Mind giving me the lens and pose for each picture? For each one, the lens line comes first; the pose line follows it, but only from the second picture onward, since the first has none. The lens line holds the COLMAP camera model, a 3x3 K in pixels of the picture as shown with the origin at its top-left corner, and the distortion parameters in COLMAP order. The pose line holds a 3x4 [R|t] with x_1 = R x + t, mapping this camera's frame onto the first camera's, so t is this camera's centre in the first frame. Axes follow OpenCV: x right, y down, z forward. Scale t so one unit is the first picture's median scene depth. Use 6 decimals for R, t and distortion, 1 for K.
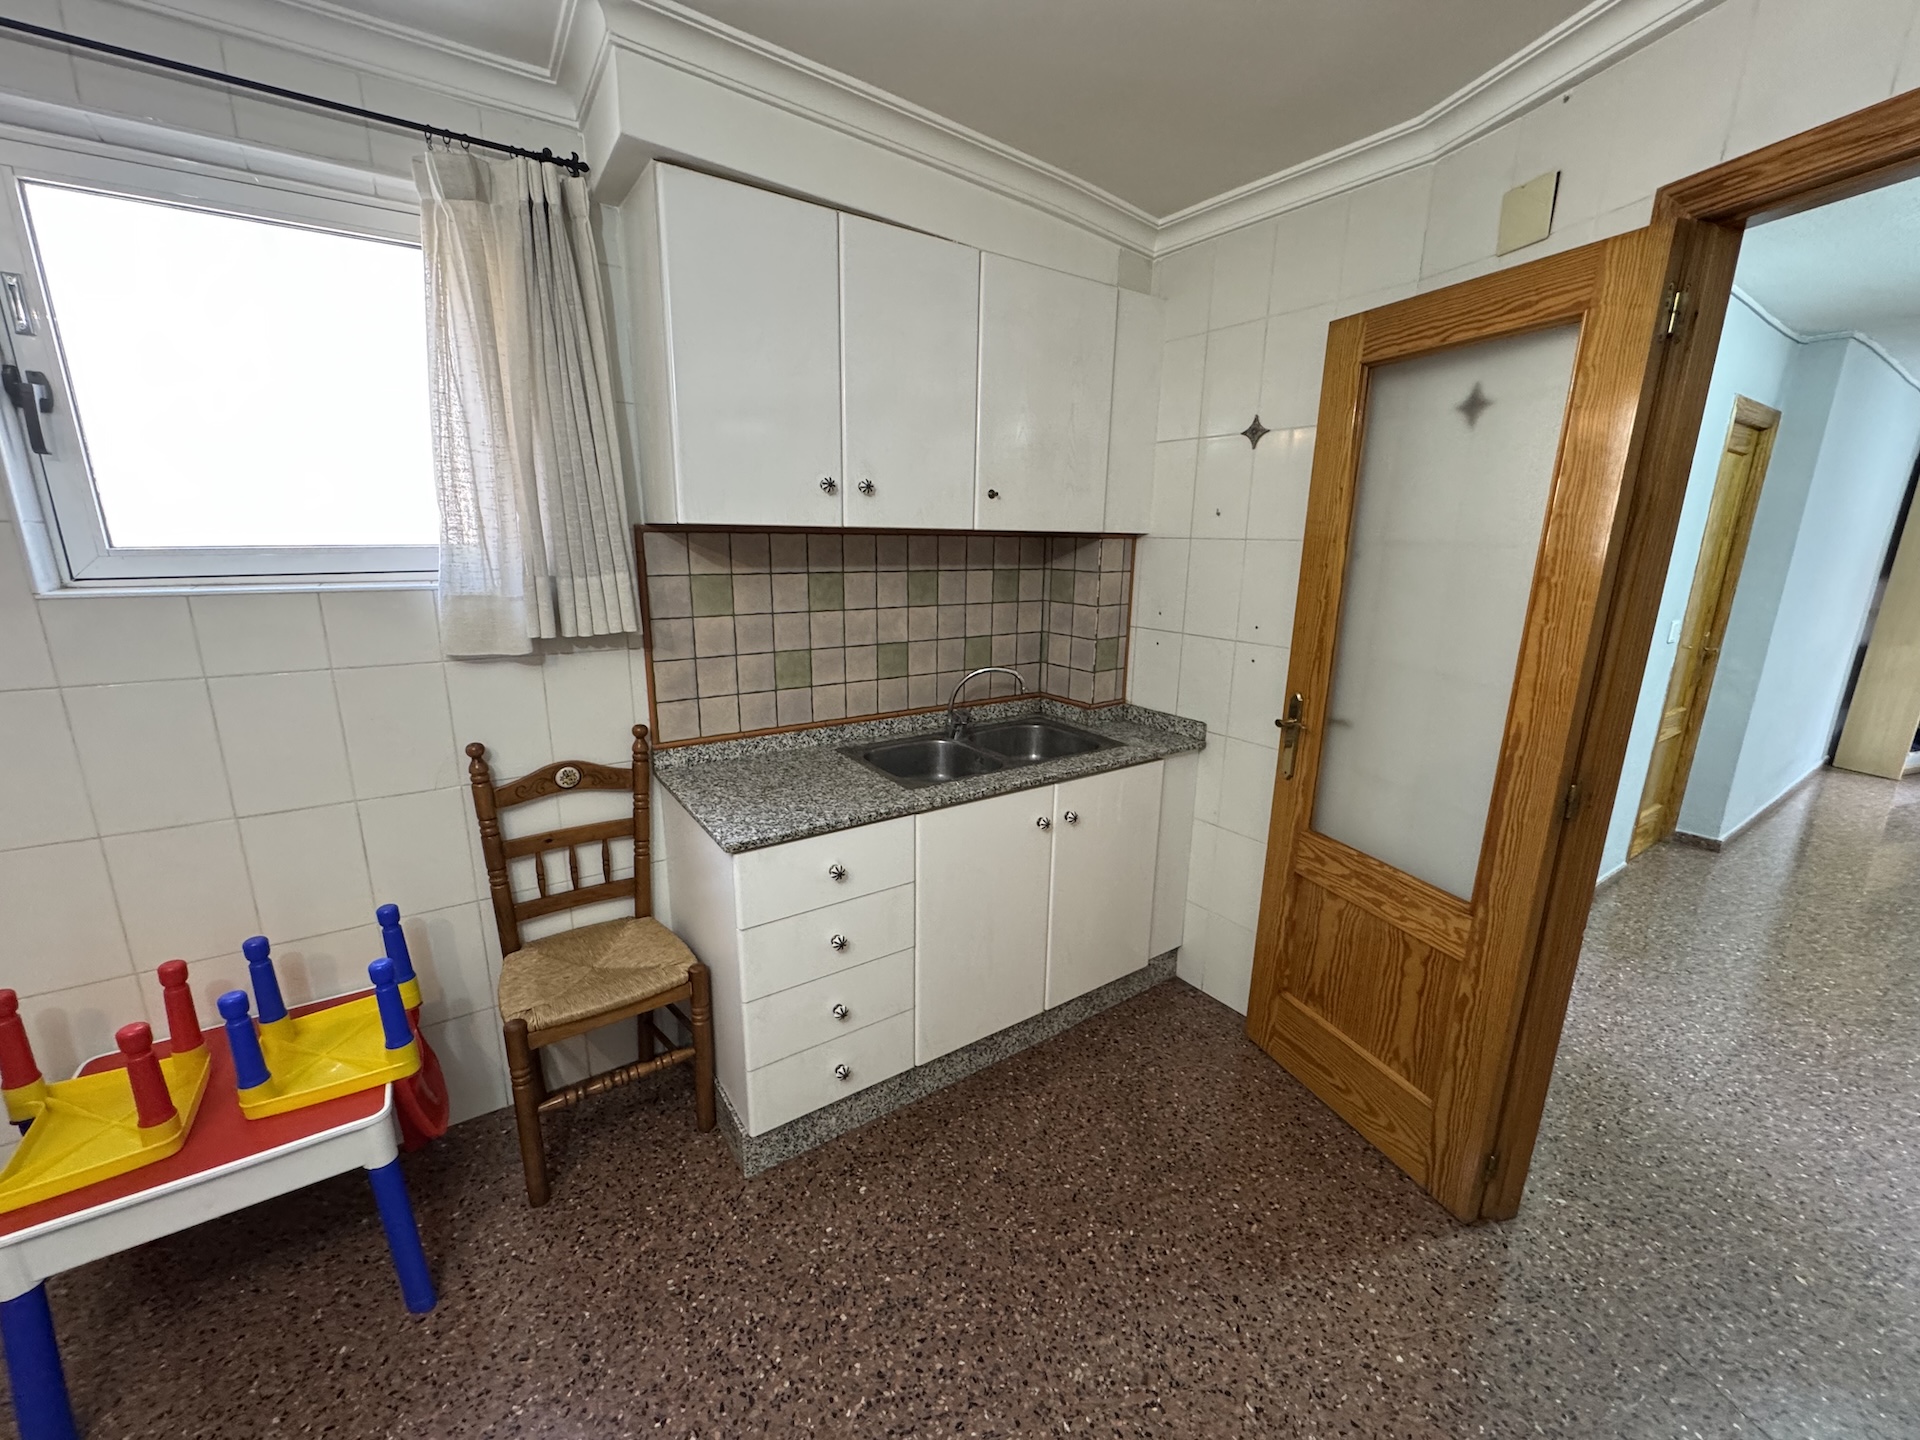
lens RADIAL K [[765.4, 0, 959.3], [0, 765.4, 714.3], [0, 0, 1]] dist [-0.004488, 0.001116]
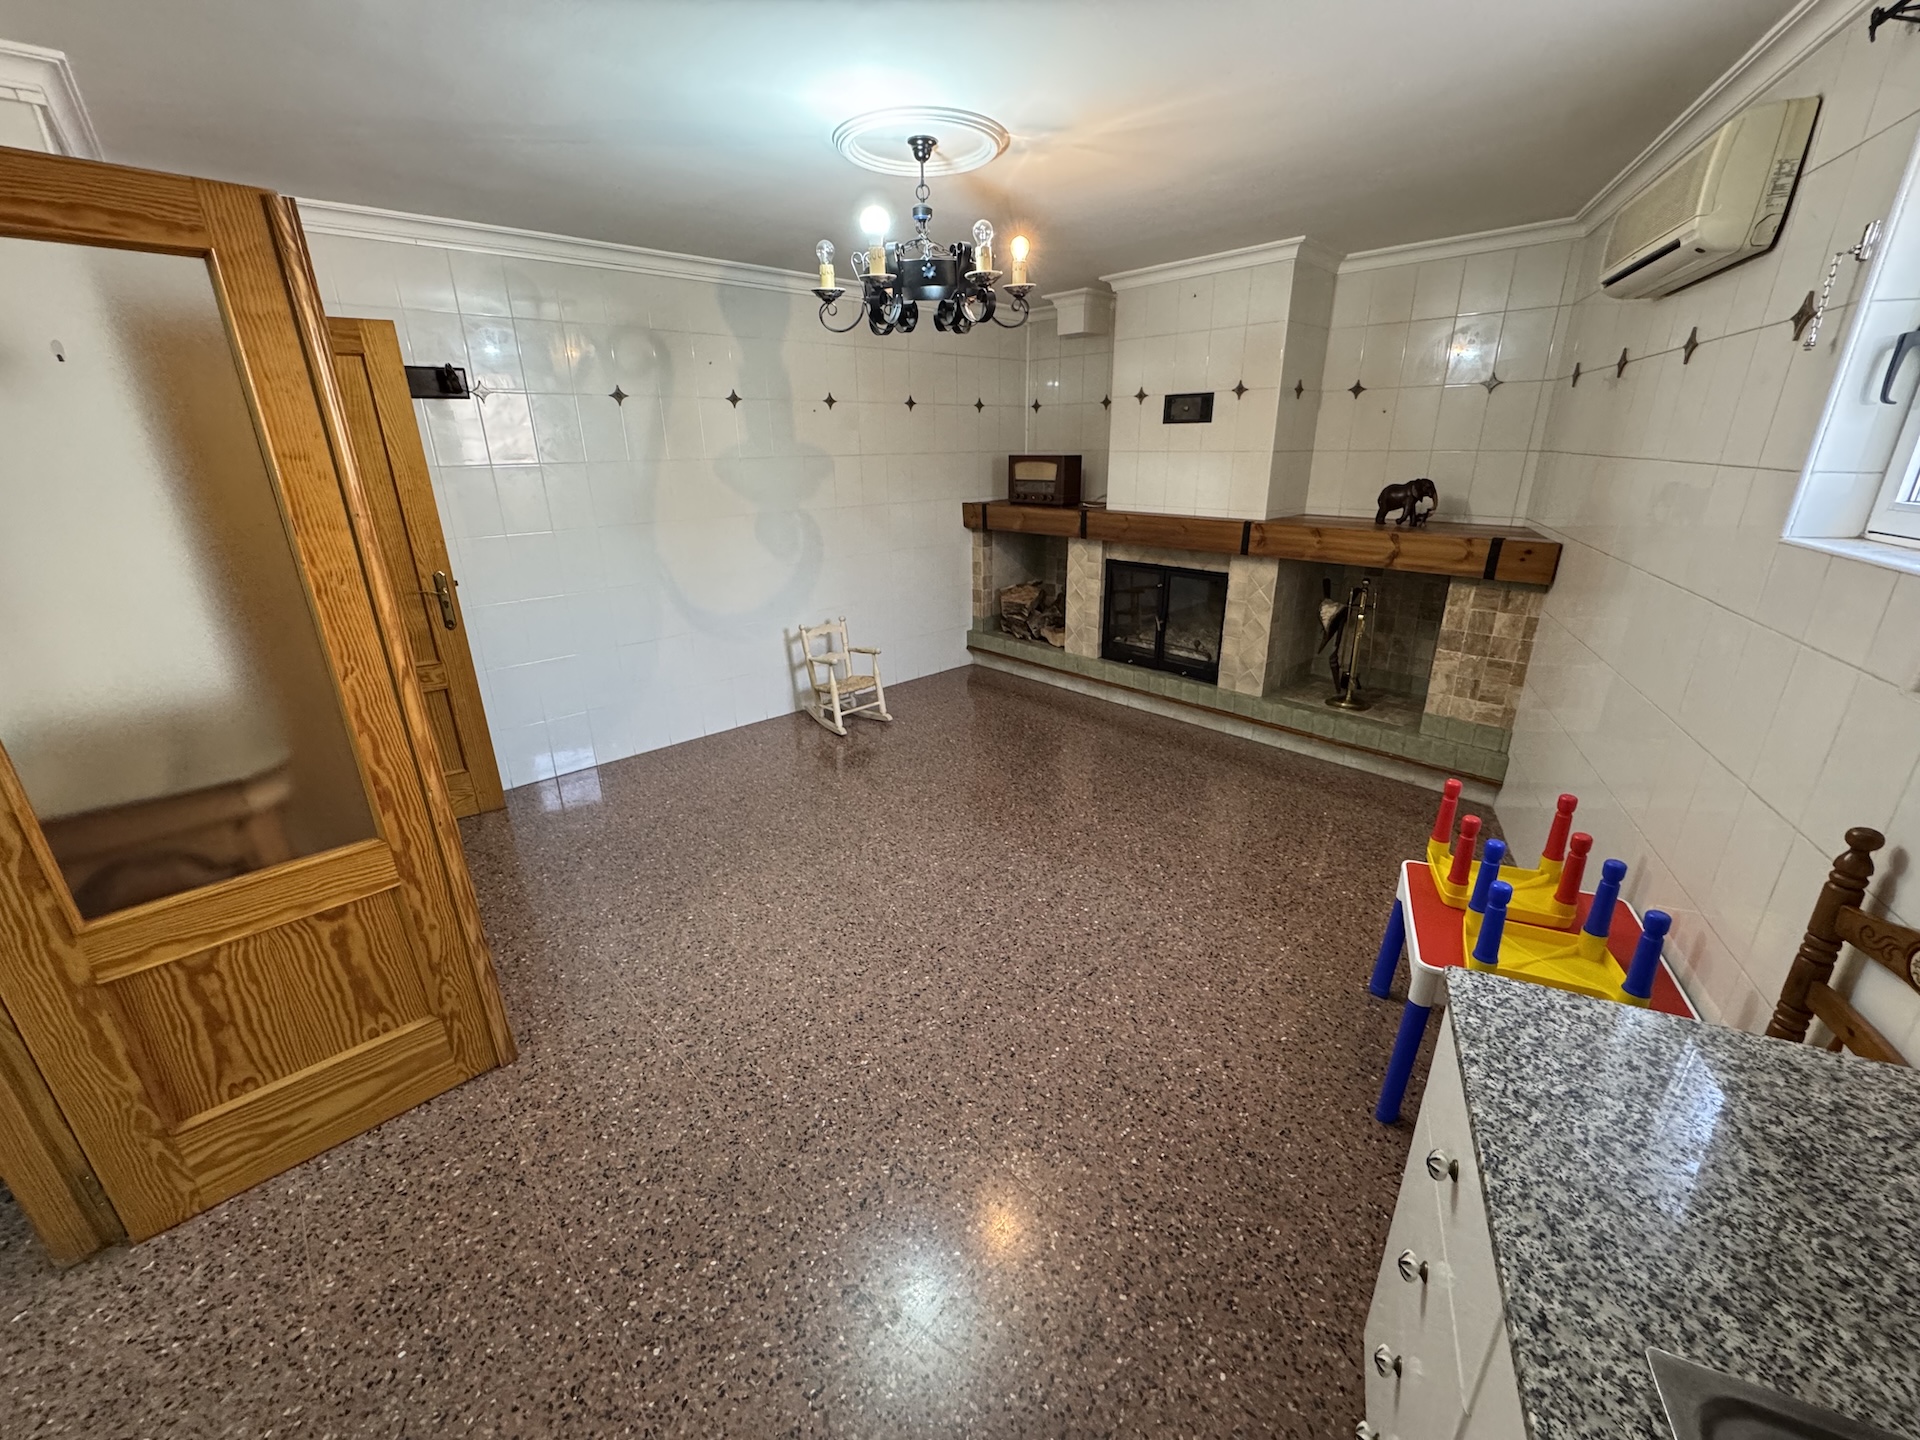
lens RADIAL K [[765.4, 0, 962.9], [0, 765.4, 714.5], [0, 0, 1]] dist [-0.004488, 0.001116]
pose [[-0.859184, 0.168315, -0.483189, 0.307569], [-0.120177, 0.851544, 0.510323, -0.271349], [0.497352, 0.496530, -0.711406, 1.000075]]
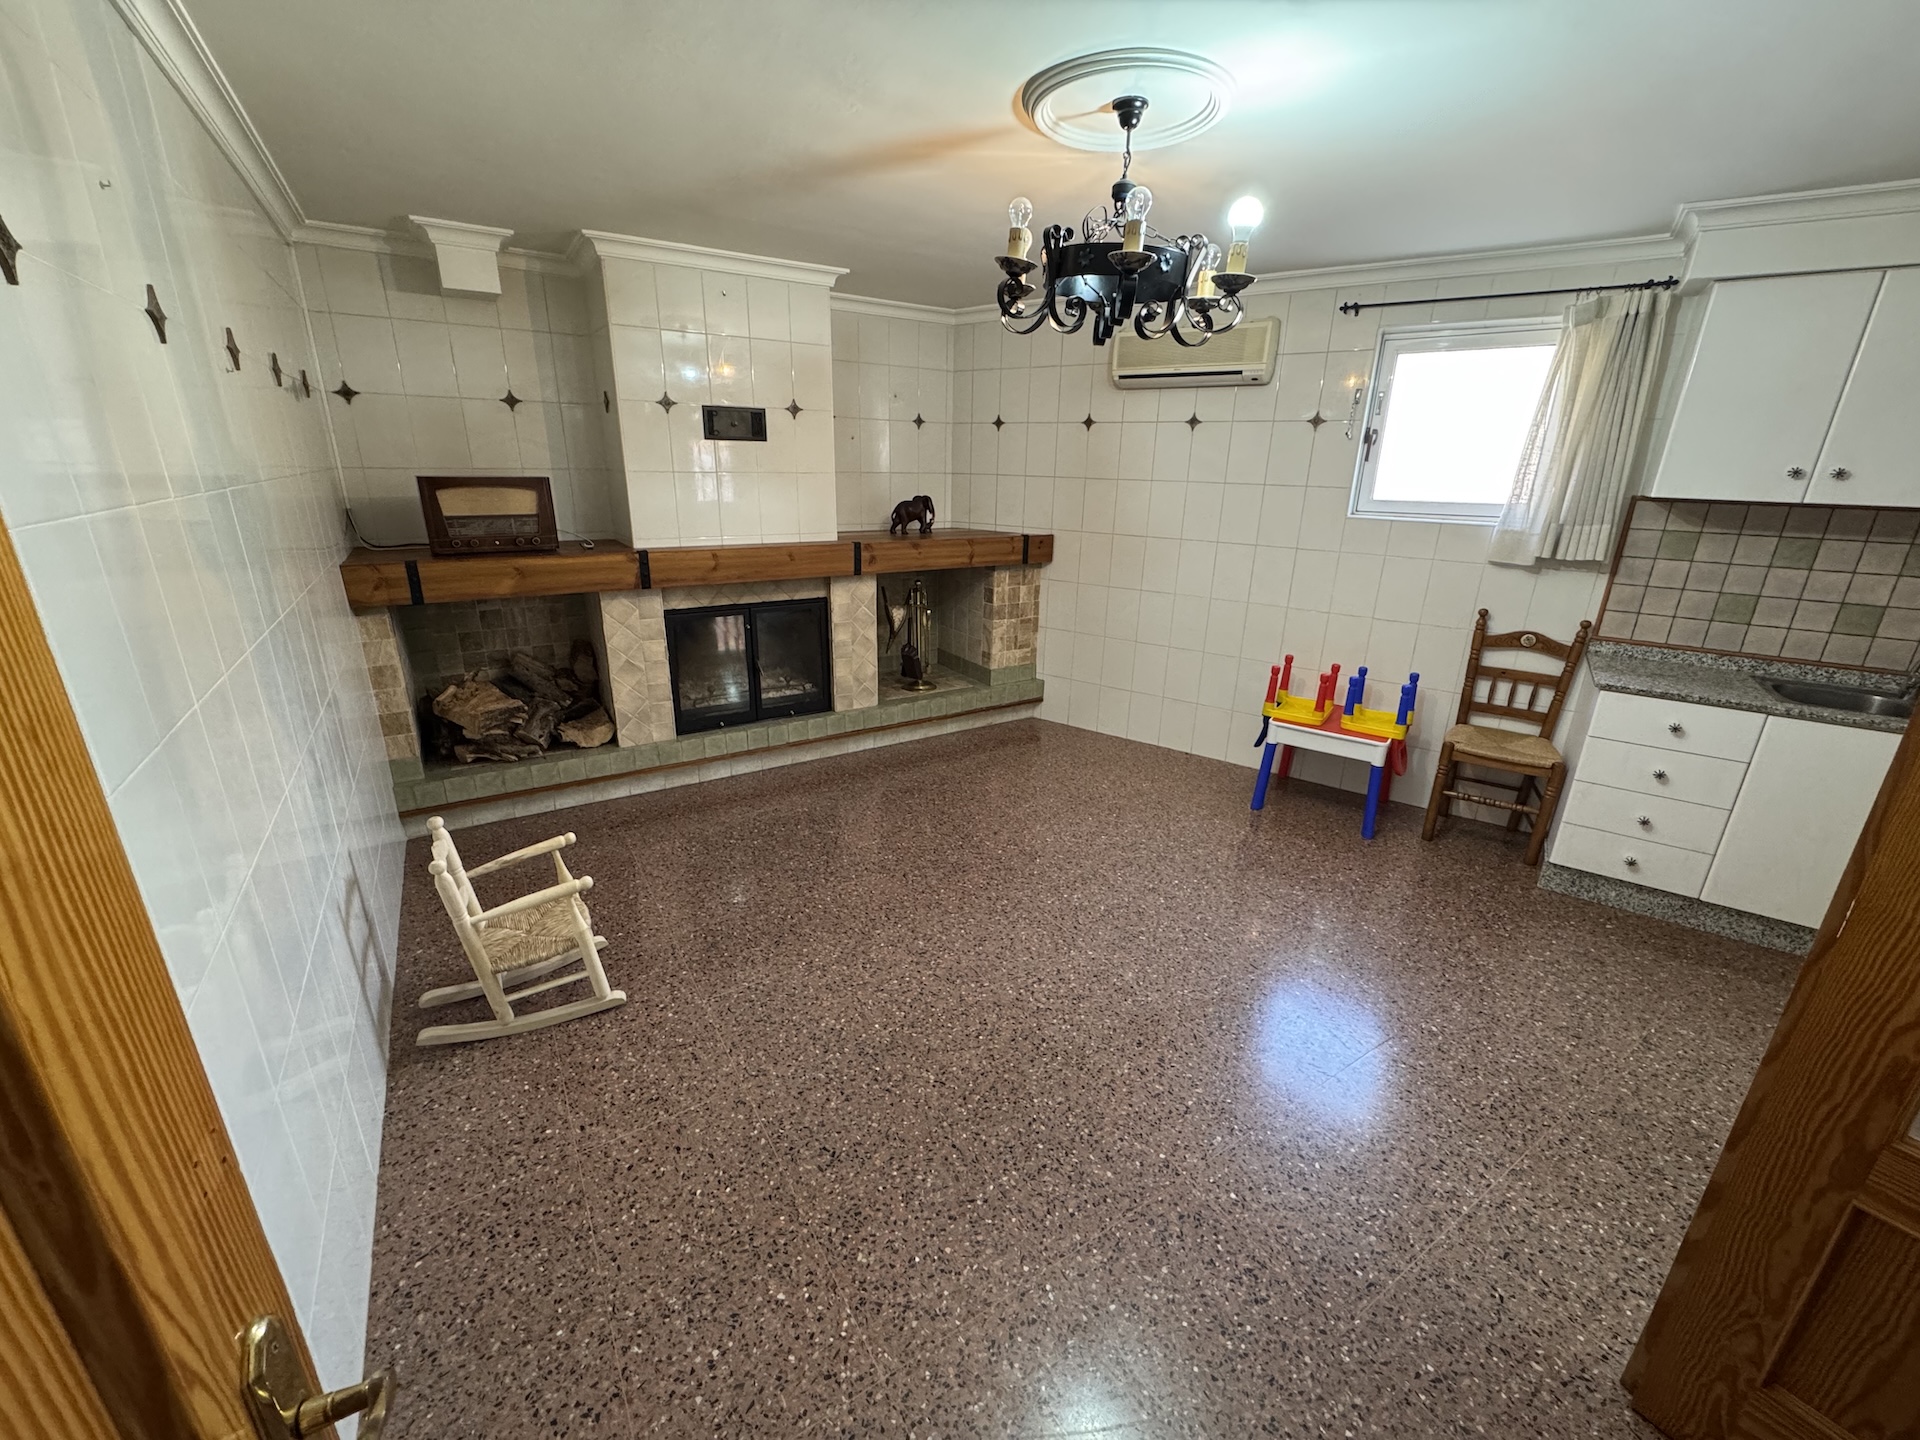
lens RADIAL K [[765.4, 0, 962.6], [0, 765.4, 714.4], [0, 0, 1]] dist [-0.004488, 0.001116]
pose [[0.346788, 0.291083, -0.891632, 0.672180], [-0.235574, 0.947184, 0.217595, 0.174767], [0.907878, 0.134586, 0.397044, -0.878996]]
